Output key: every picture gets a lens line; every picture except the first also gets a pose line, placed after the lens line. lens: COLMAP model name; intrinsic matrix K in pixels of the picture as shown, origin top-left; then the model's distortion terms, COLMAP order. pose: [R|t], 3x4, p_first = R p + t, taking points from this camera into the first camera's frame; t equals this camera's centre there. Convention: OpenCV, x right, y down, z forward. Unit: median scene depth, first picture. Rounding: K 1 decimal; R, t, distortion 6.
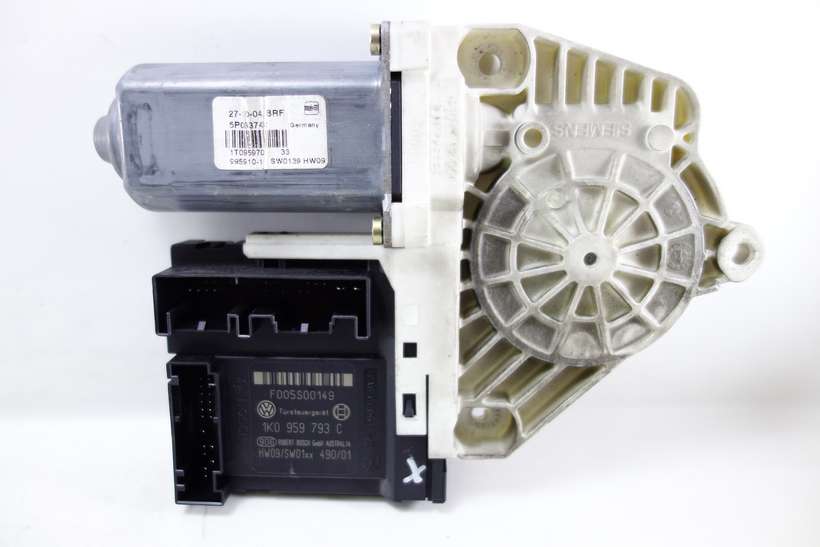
lens RADIAL K [[641.4, 0, 408.4], [0, 641.4, 273.9], [0, 0, 1]] dist [0.032436, -0.005905]
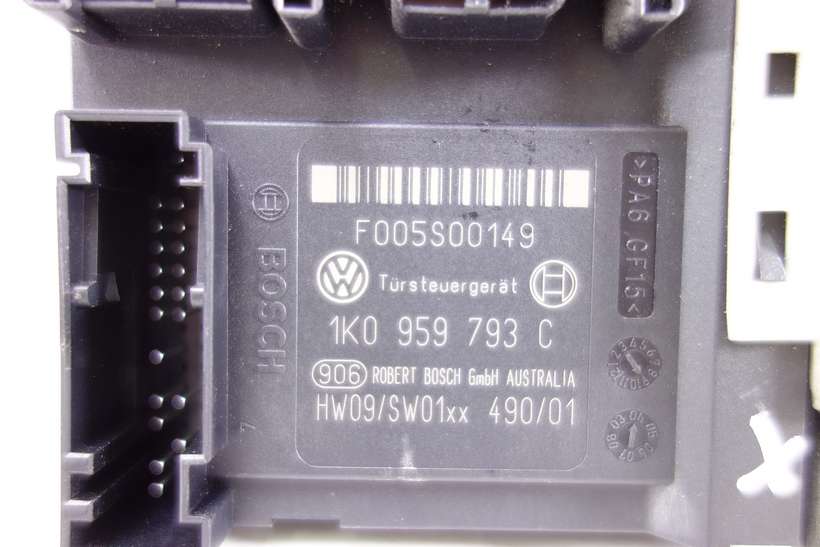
lens RADIAL K [[641.4, 0, 413.2], [0, 641.4, 279.7], [0, 0, 1]] dist [0.032436, -0.005905]
pose [[0.999223, 0.004762, 0.039131, -0.197702], [0.000769, 0.990133, -0.140132, 0.264405], [-0.039412, 0.140053, 0.989359, 0.655690]]
